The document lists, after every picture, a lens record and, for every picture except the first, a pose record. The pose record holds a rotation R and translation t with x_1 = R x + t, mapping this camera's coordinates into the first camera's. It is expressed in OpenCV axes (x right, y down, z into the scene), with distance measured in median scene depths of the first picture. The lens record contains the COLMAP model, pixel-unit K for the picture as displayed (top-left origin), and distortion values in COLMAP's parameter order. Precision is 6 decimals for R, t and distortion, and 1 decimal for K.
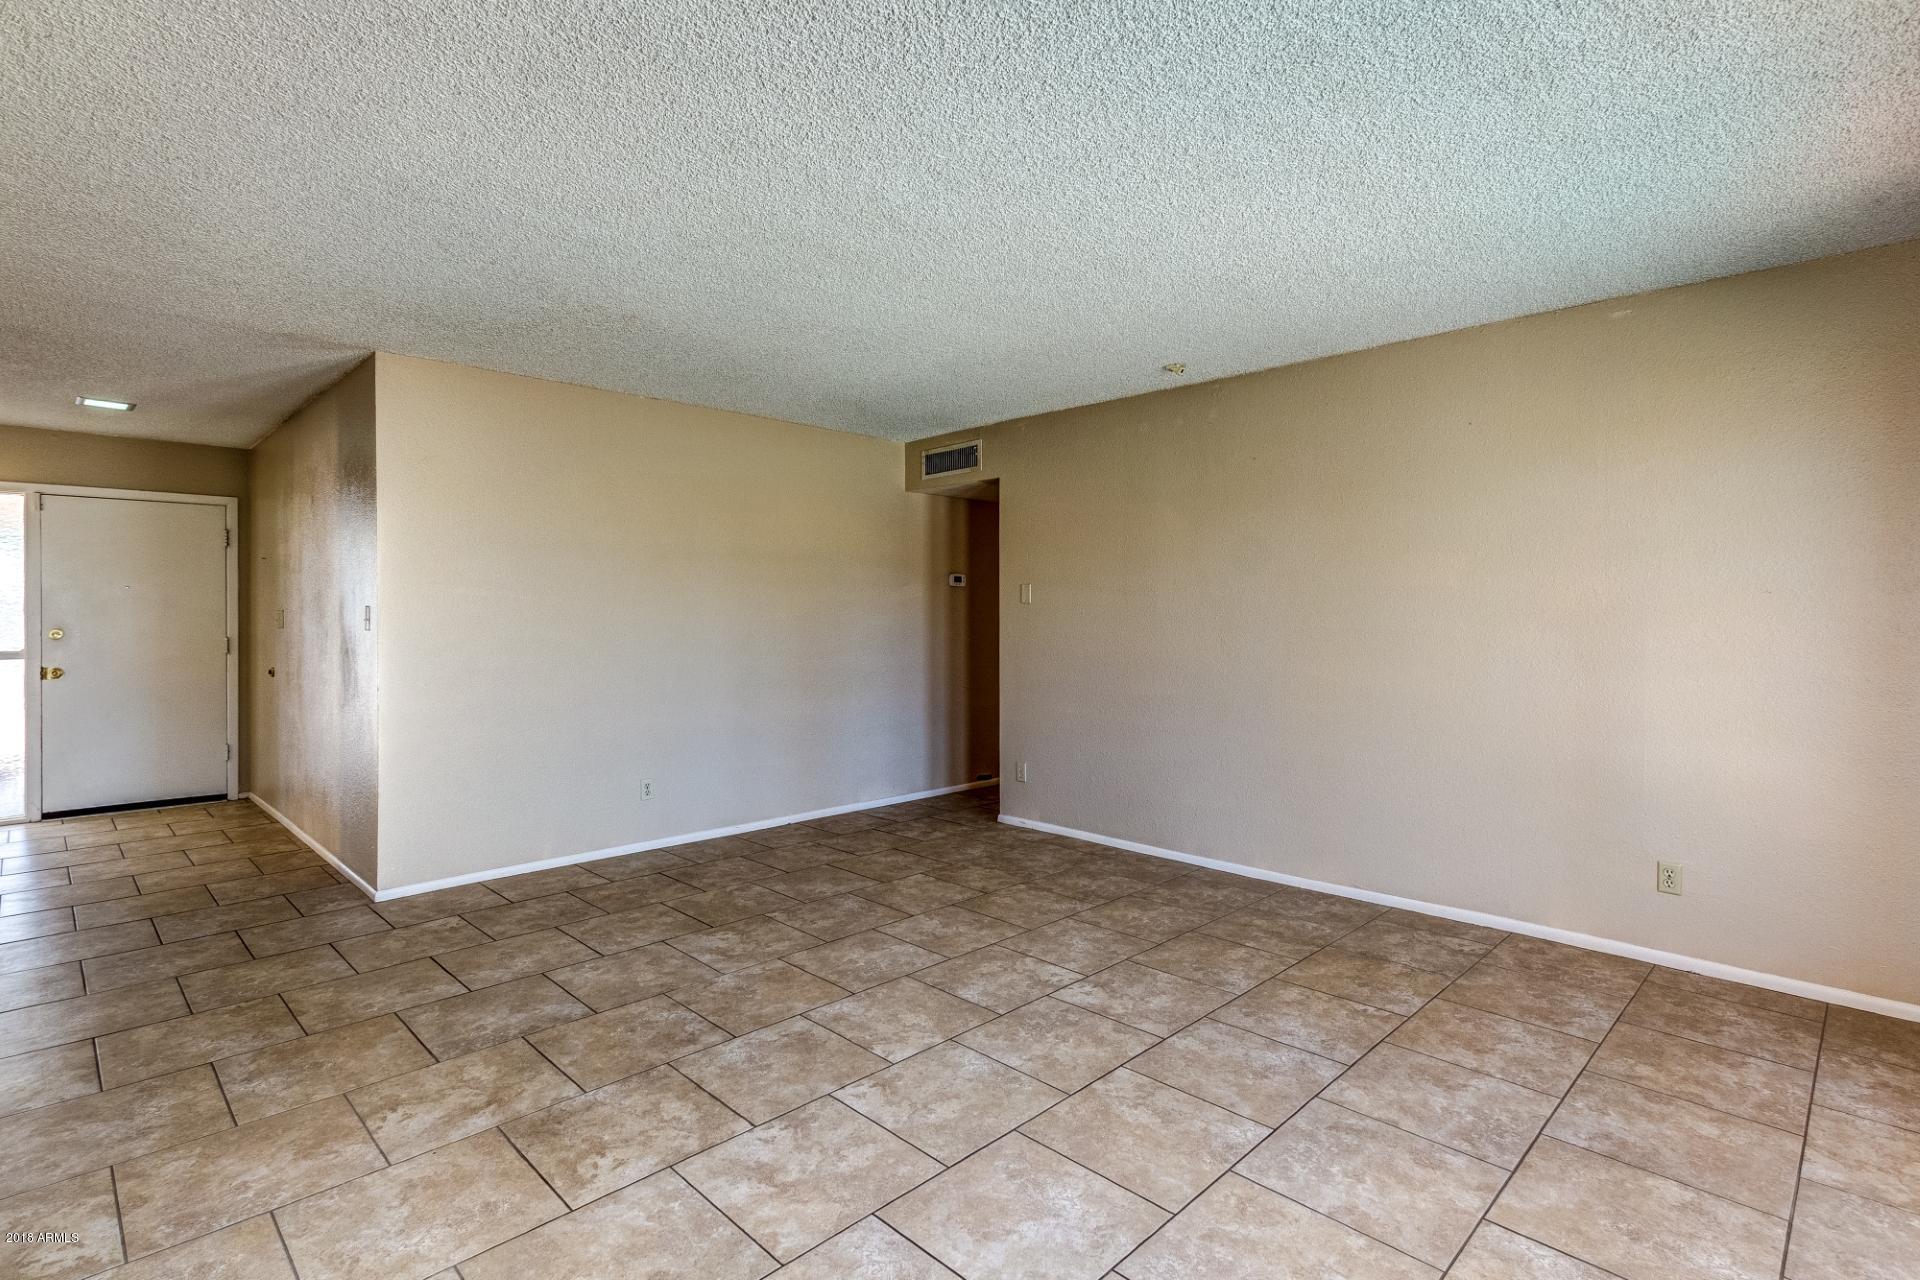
lens RADIAL K [[933.4, 0, 956.1], [0, 933.4, 627.8], [0, 0, 1]] dist [0.008372, 0.000316]
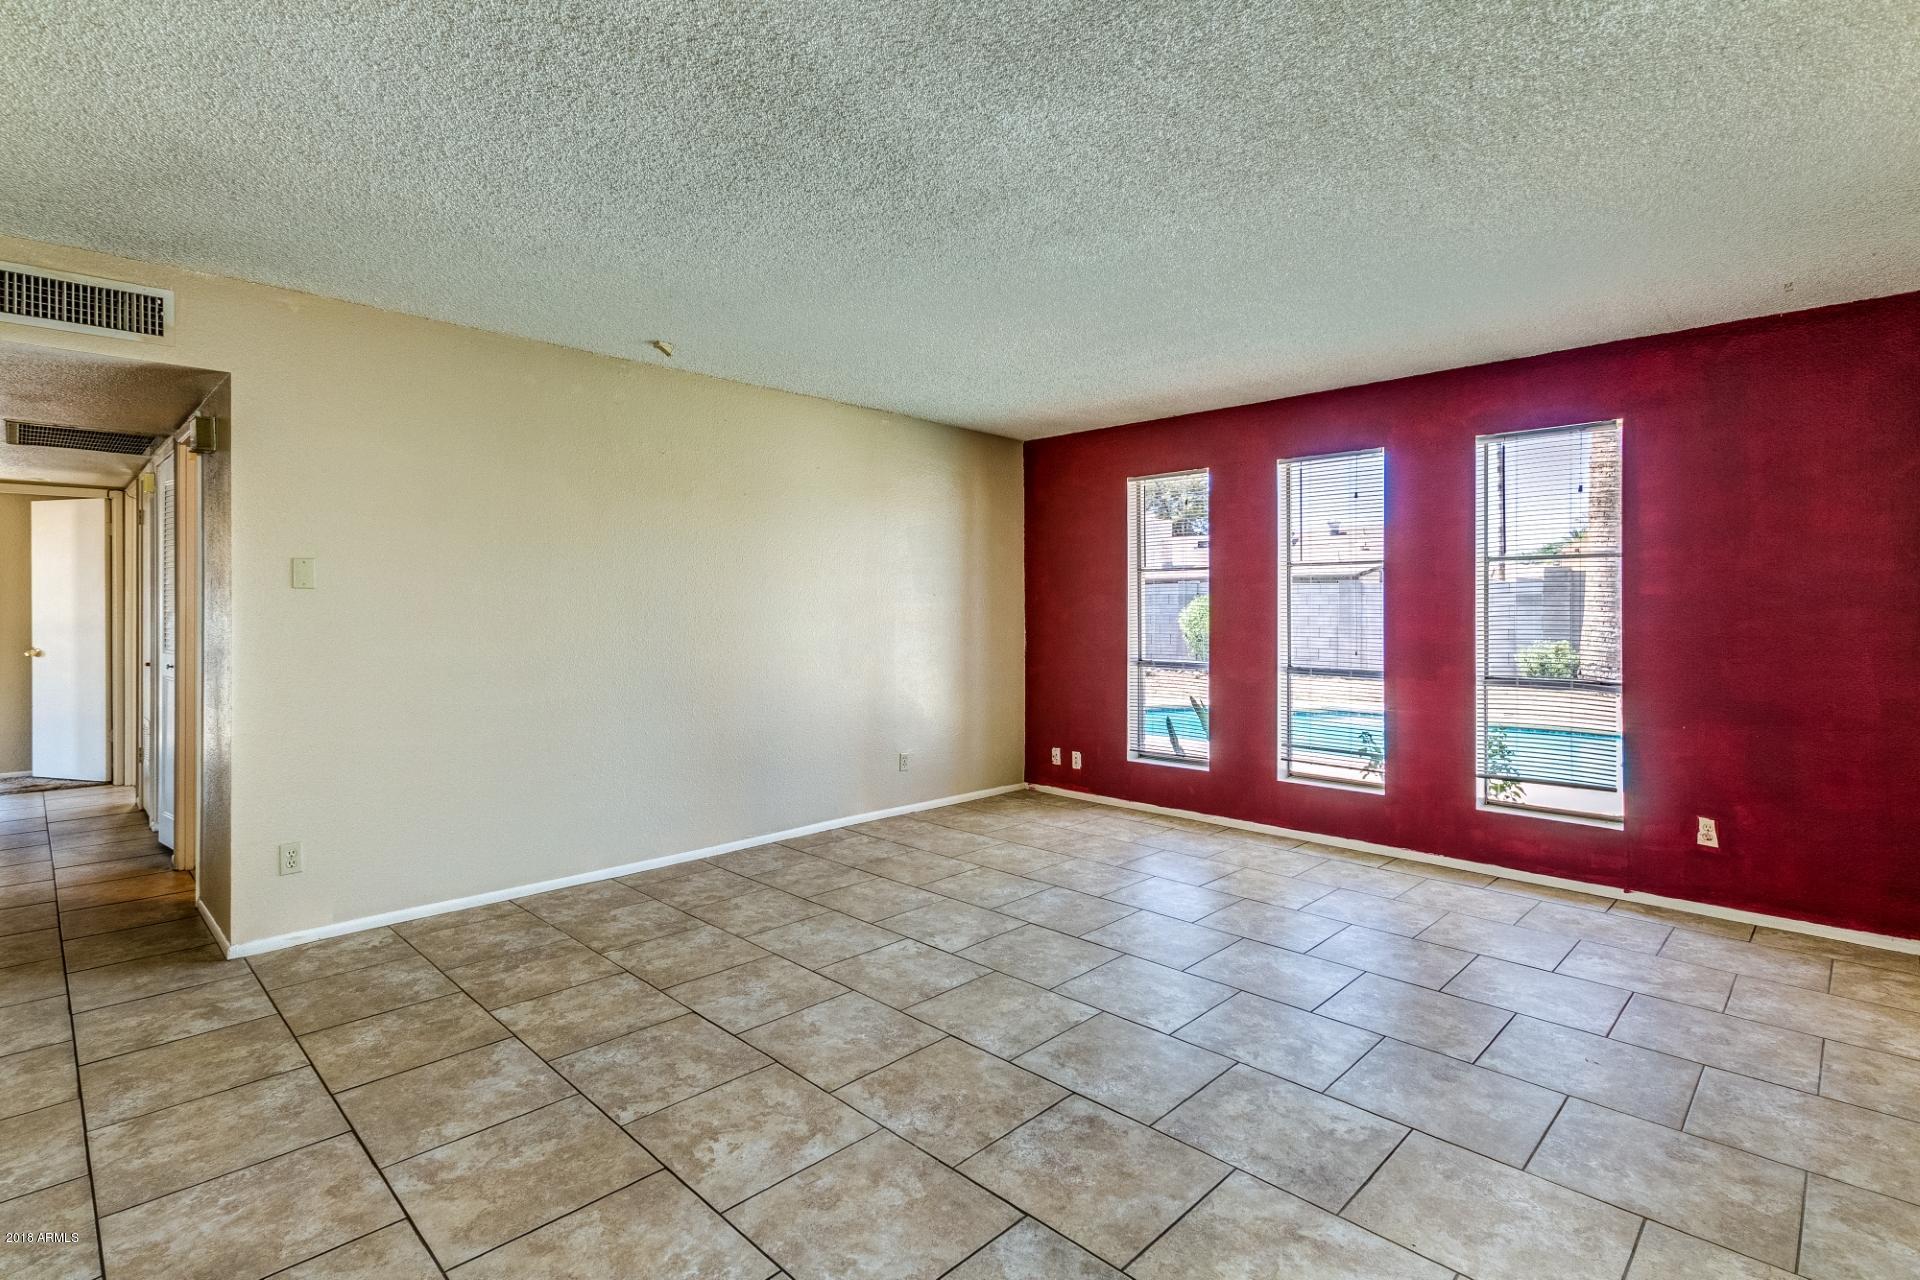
lens RADIAL K [[933.4, 0, 937.2], [0, 933.4, 598.6], [0, 0, 1]] dist [0.008372, 0.000316]
pose [[-0.014774, 0.009115, 0.999849, -0.931631], [0.012059, 0.999887, -0.008937, -0.012713], [-0.999818, 0.011925, -0.014882, 0.954974]]
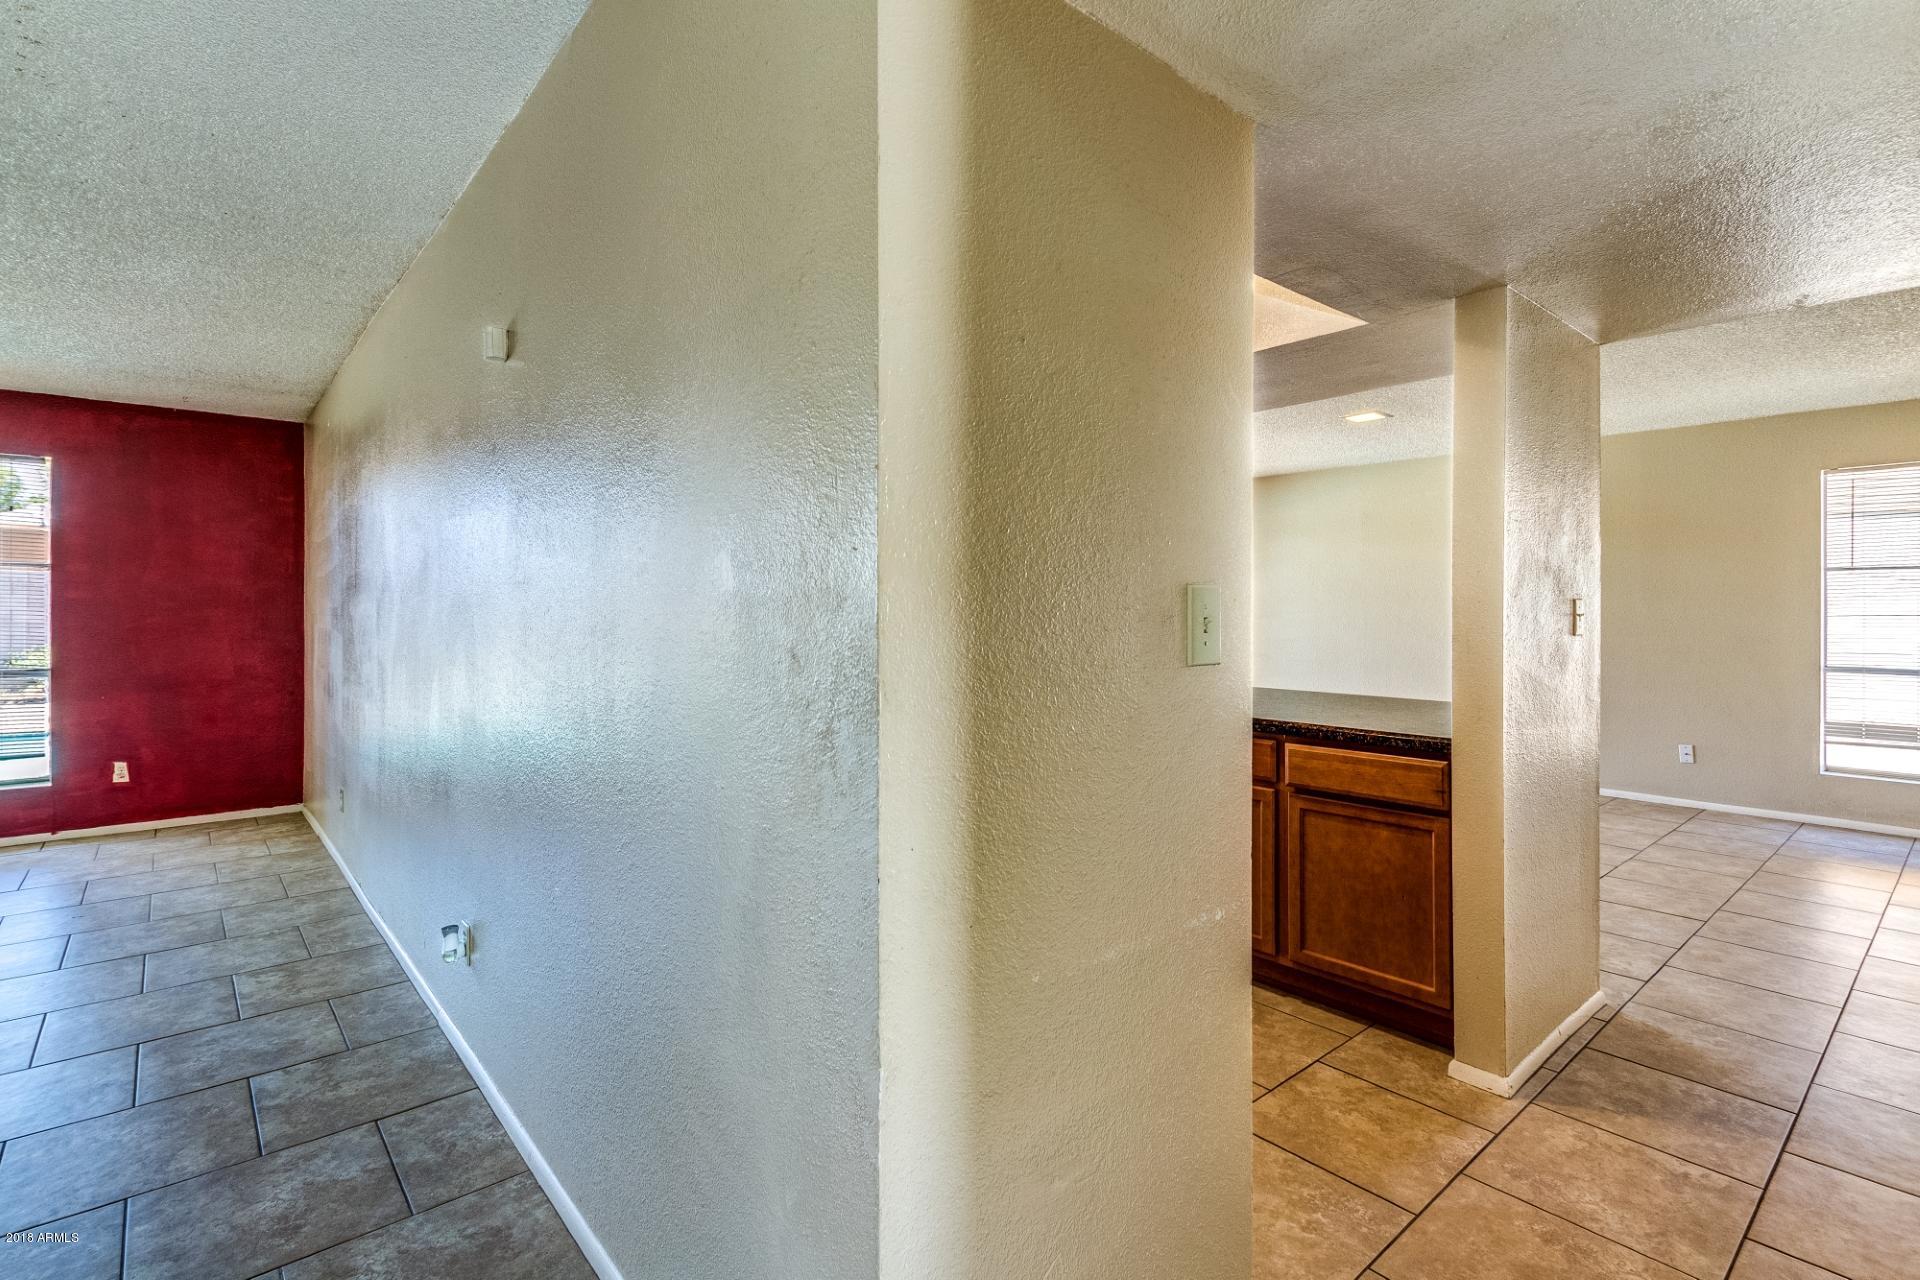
lens RADIAL K [[898.3, 0, 952.4], [0, 898.3, 622.6], [0, 0, 1]] dist [0.008825, -0.001676]
pose [[-0.998091, 0.001282, 0.061745, -1.280863], [0.002611, 0.999767, 0.021446, -0.004954], [-0.061703, 0.021566, -0.997862, 1.422875]]
